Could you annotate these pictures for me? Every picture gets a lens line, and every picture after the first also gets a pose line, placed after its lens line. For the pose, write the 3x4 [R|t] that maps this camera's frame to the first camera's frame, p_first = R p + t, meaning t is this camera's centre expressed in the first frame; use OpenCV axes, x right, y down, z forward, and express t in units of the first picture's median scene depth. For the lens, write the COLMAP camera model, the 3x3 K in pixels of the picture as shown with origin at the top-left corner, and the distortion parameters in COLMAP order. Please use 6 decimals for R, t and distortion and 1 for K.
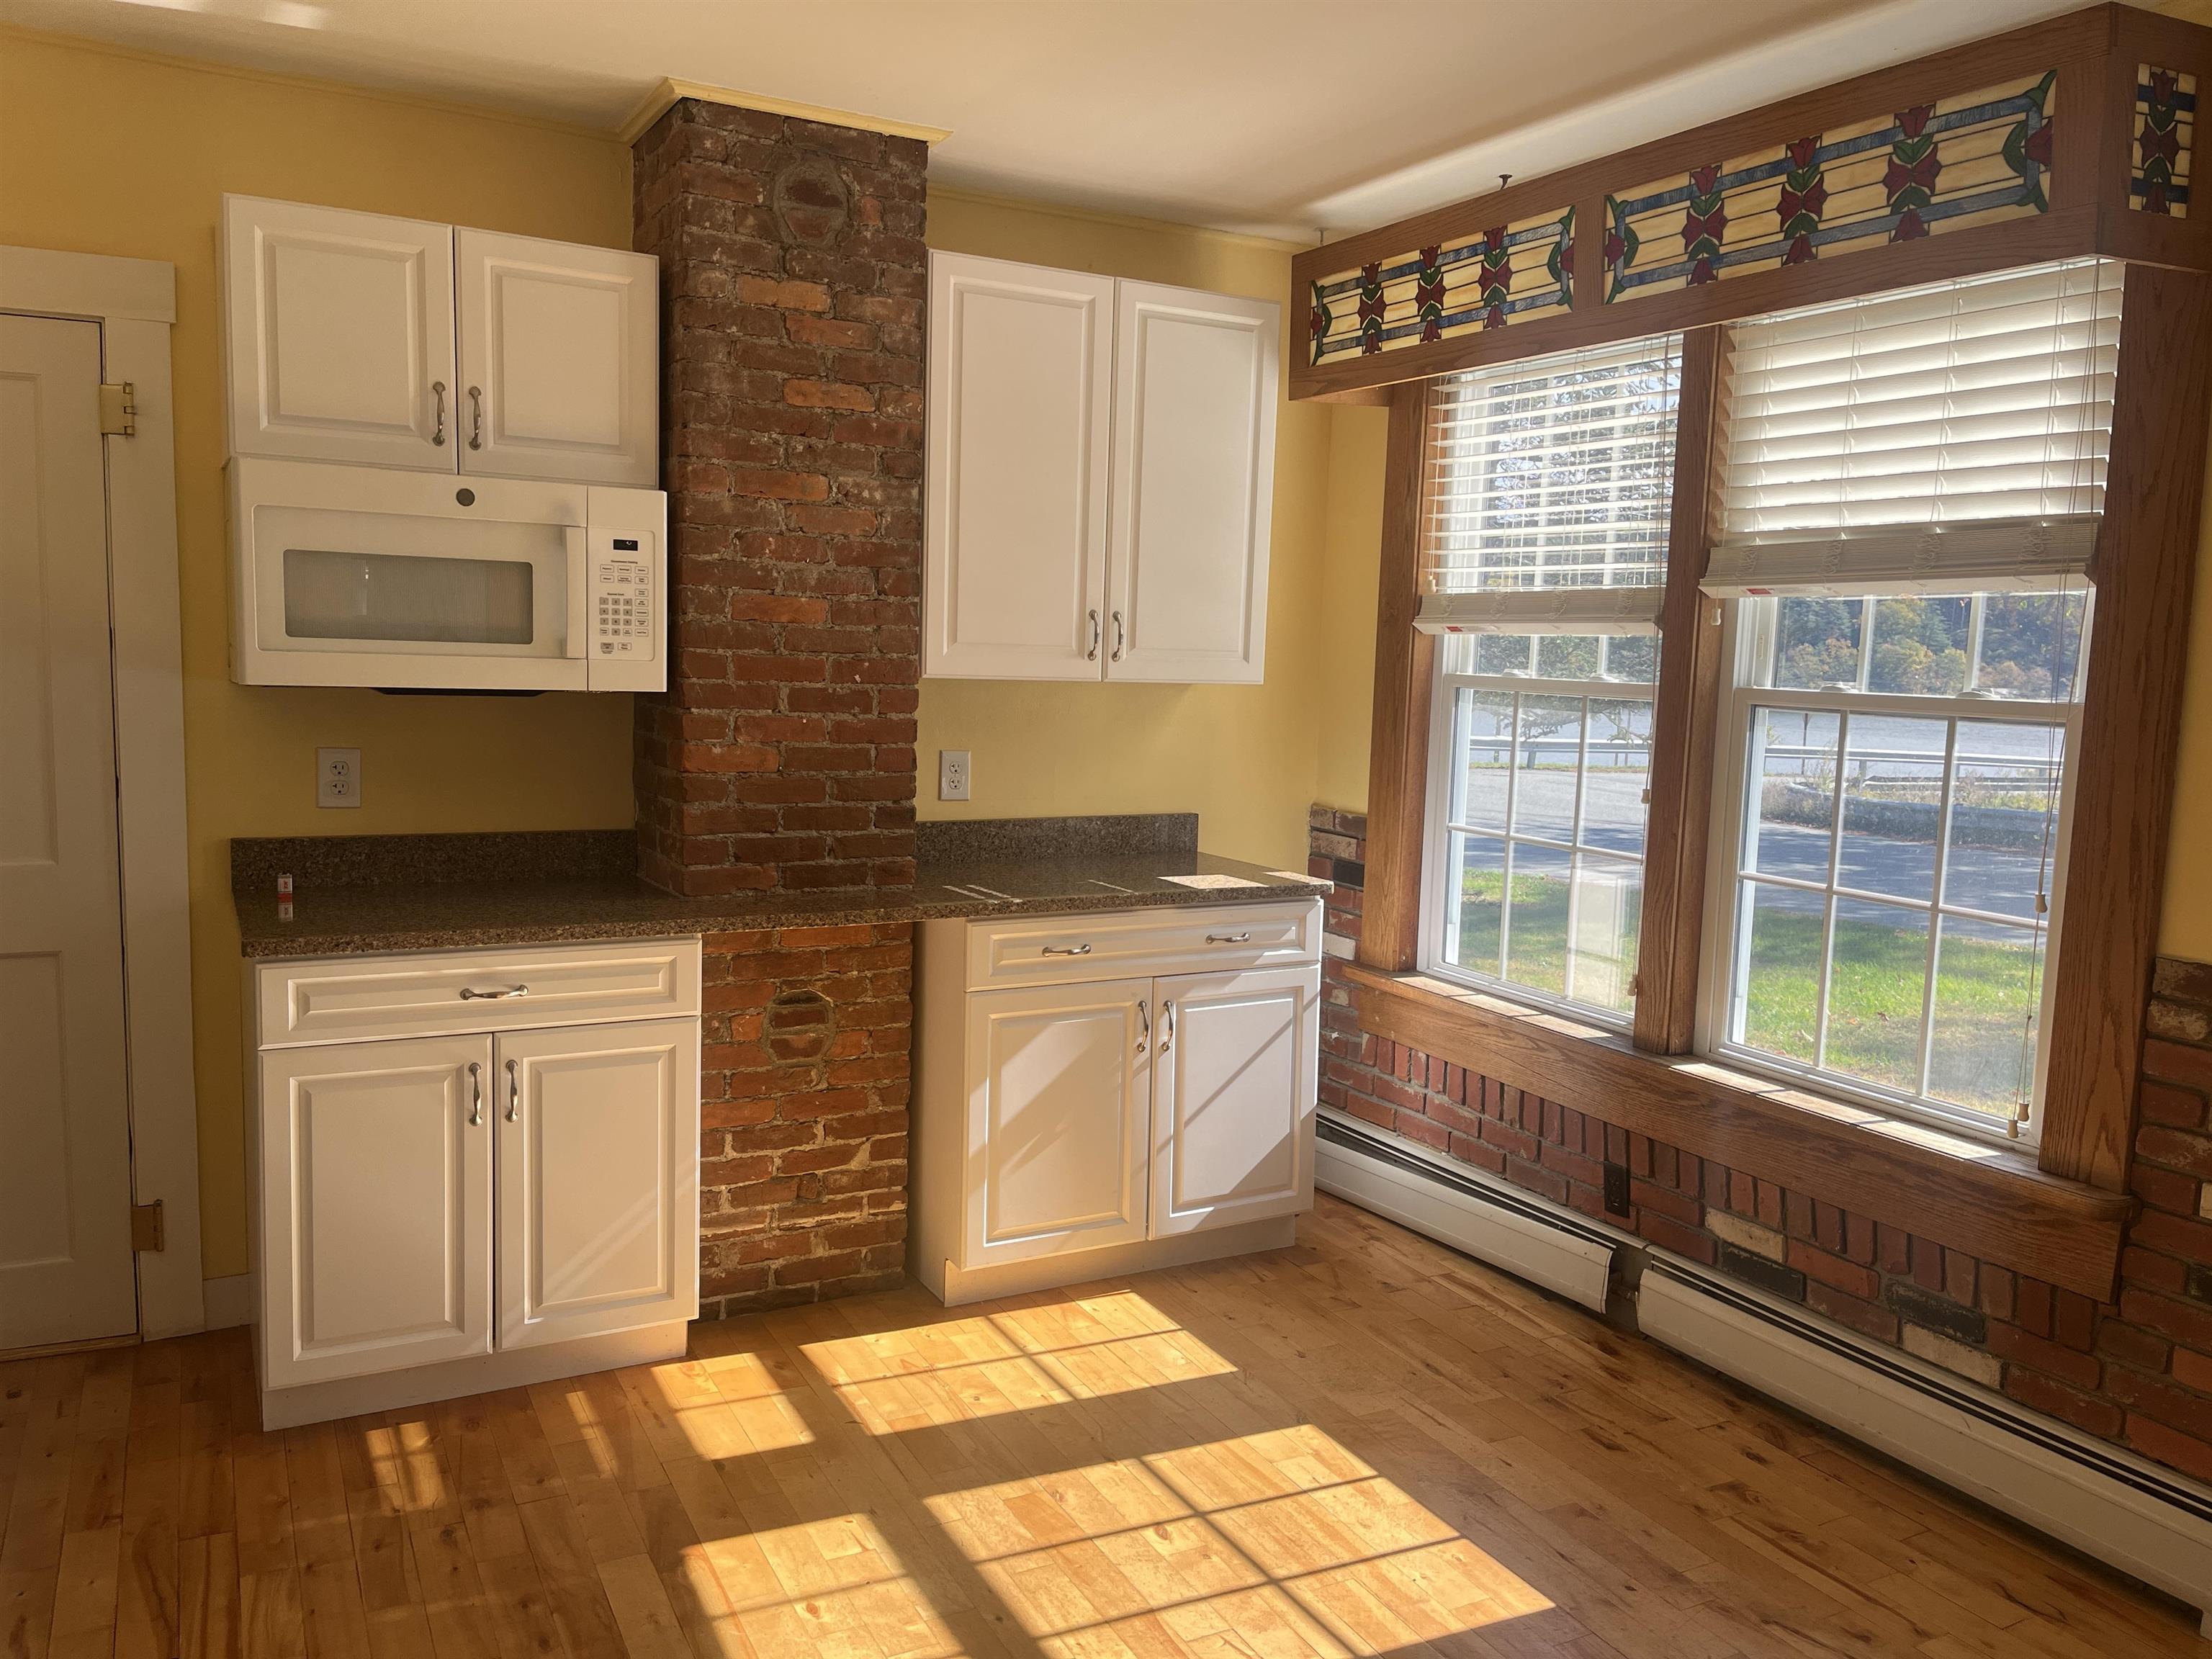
lens RADIAL K [[1687.5, 0, 1126.0], [0, 1687.5, 821.2], [0, 0, 1]] dist [0.076049, -0.078206]
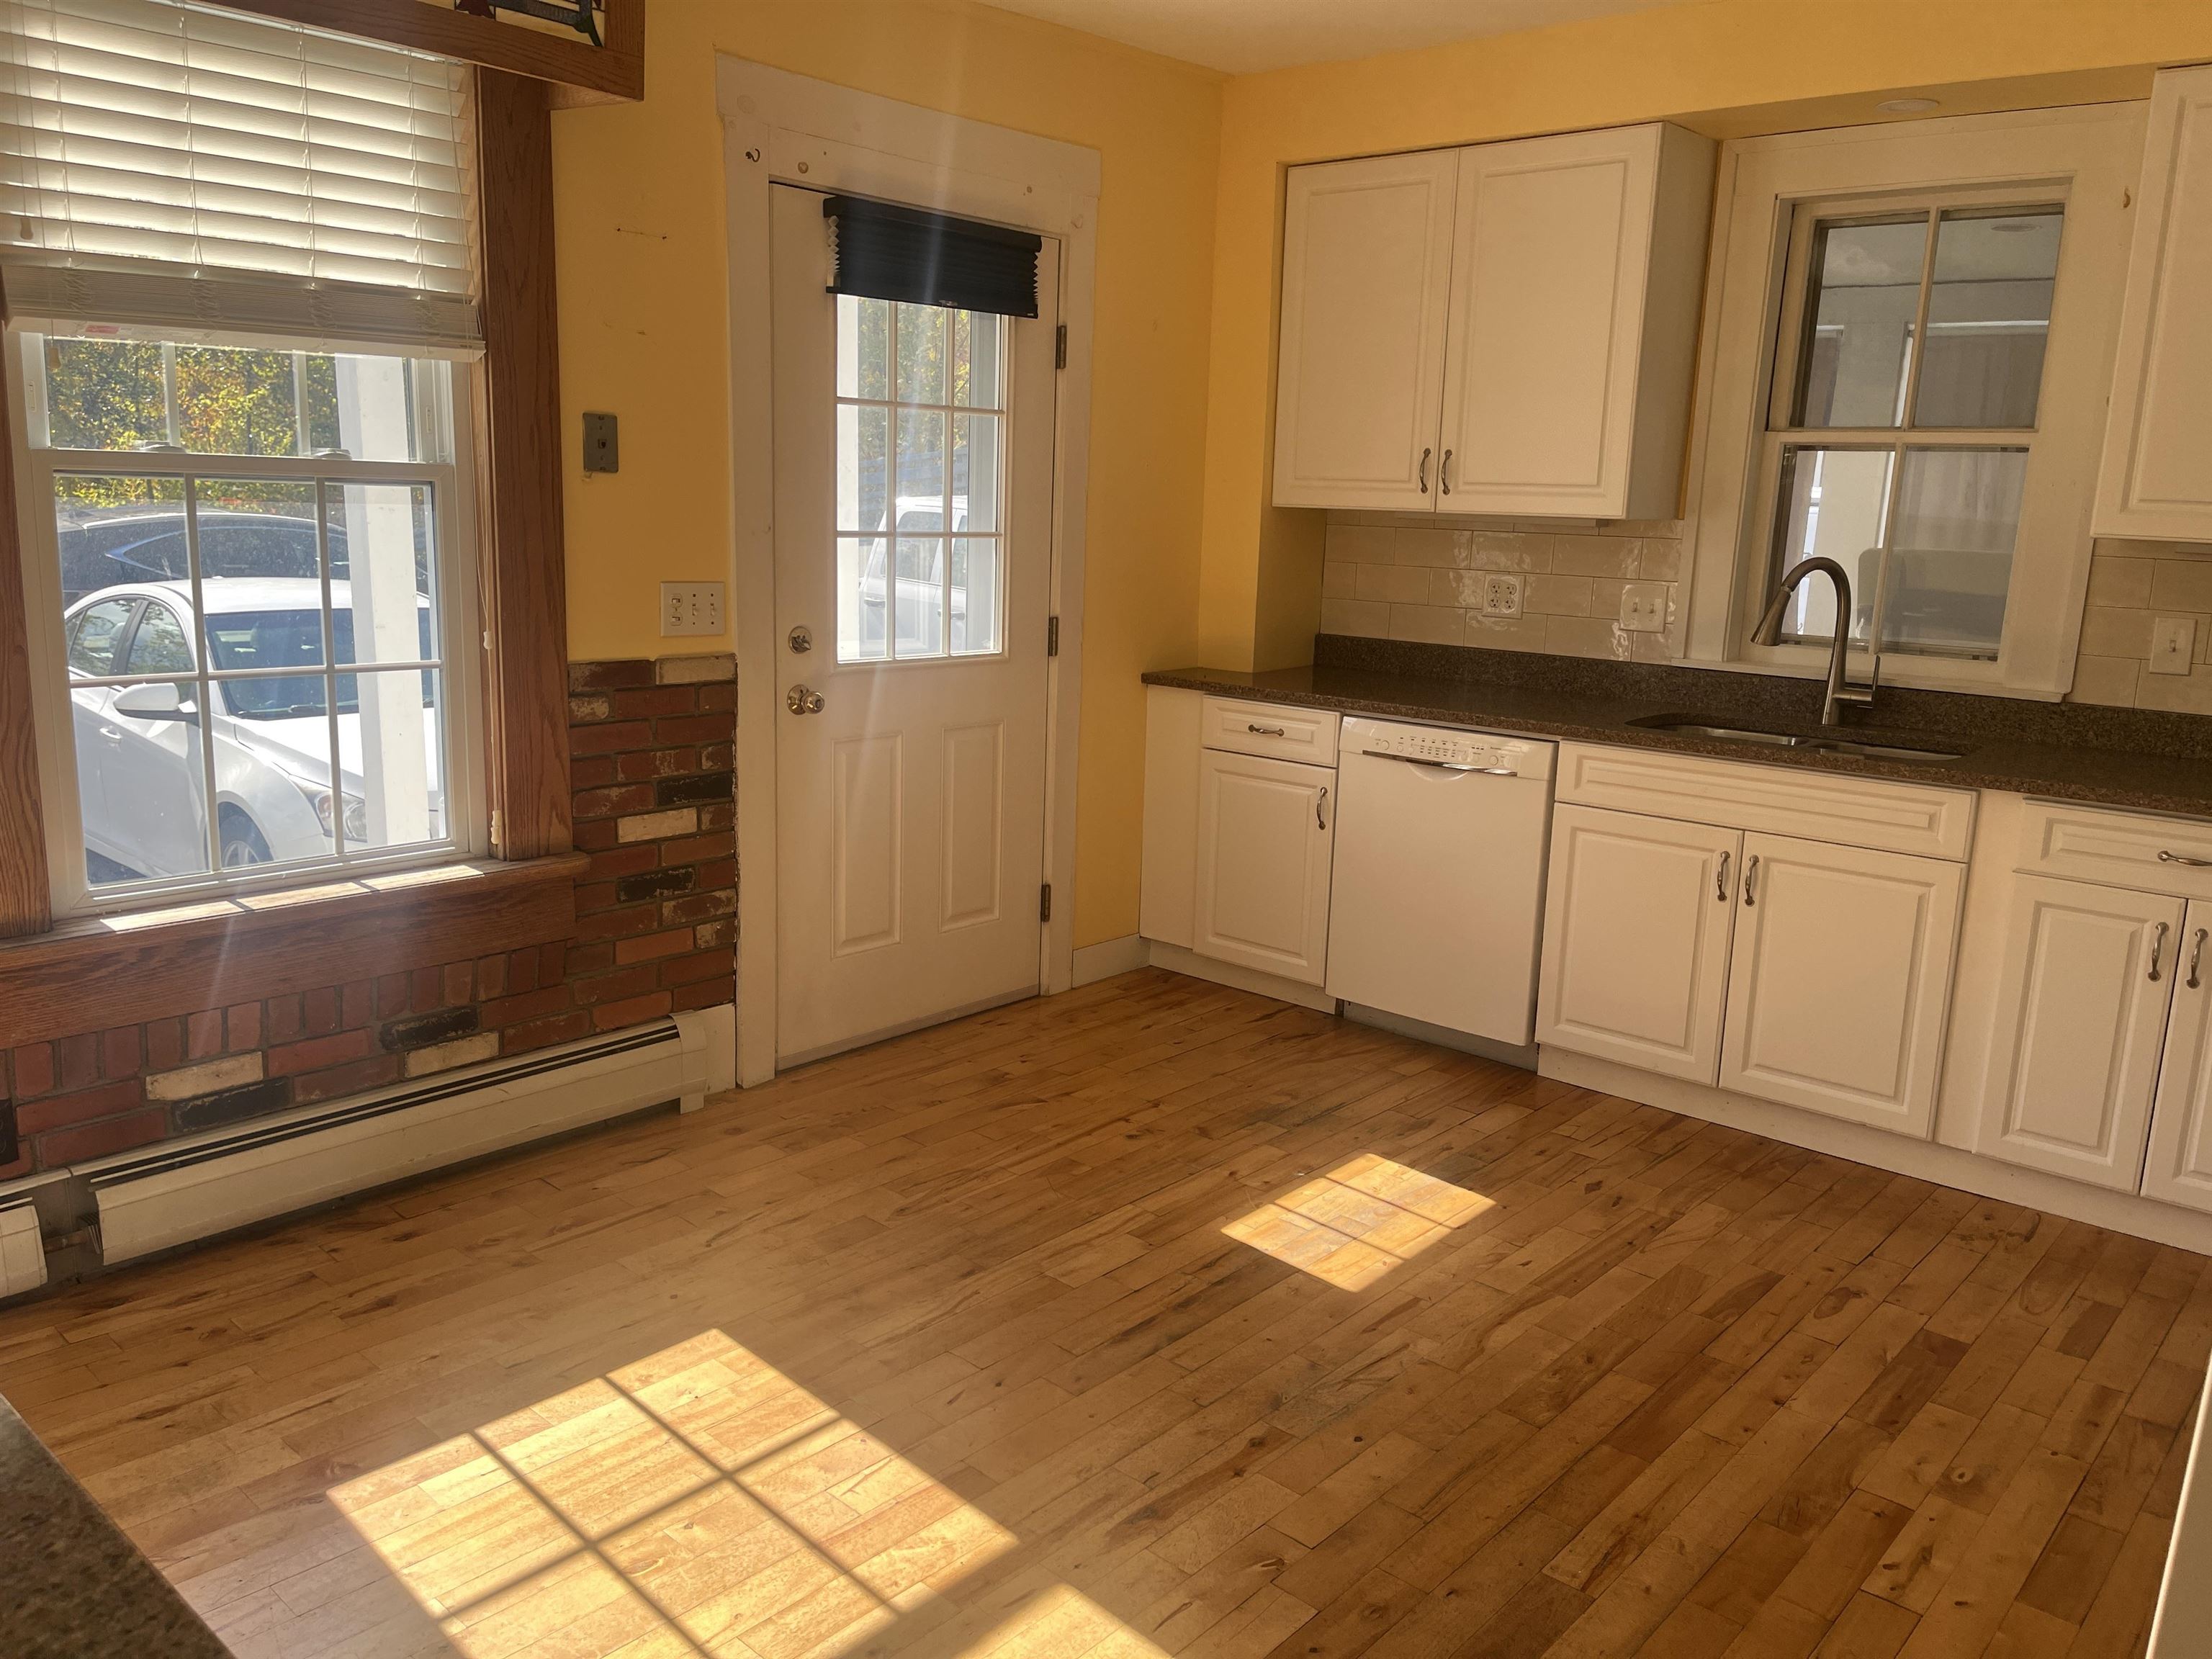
lens RADIAL K [[1687.5, 0, 1126.0], [0, 1687.5, 821.2], [0, 0, 1]] dist [0.076049, -0.078206]
pose [[-0.337210, -0.241299, 0.909980, -0.699161], [0.049000, 0.960786, 0.272929, -0.129820], [-0.940153, 0.136624, -0.312163, 0.974186]]
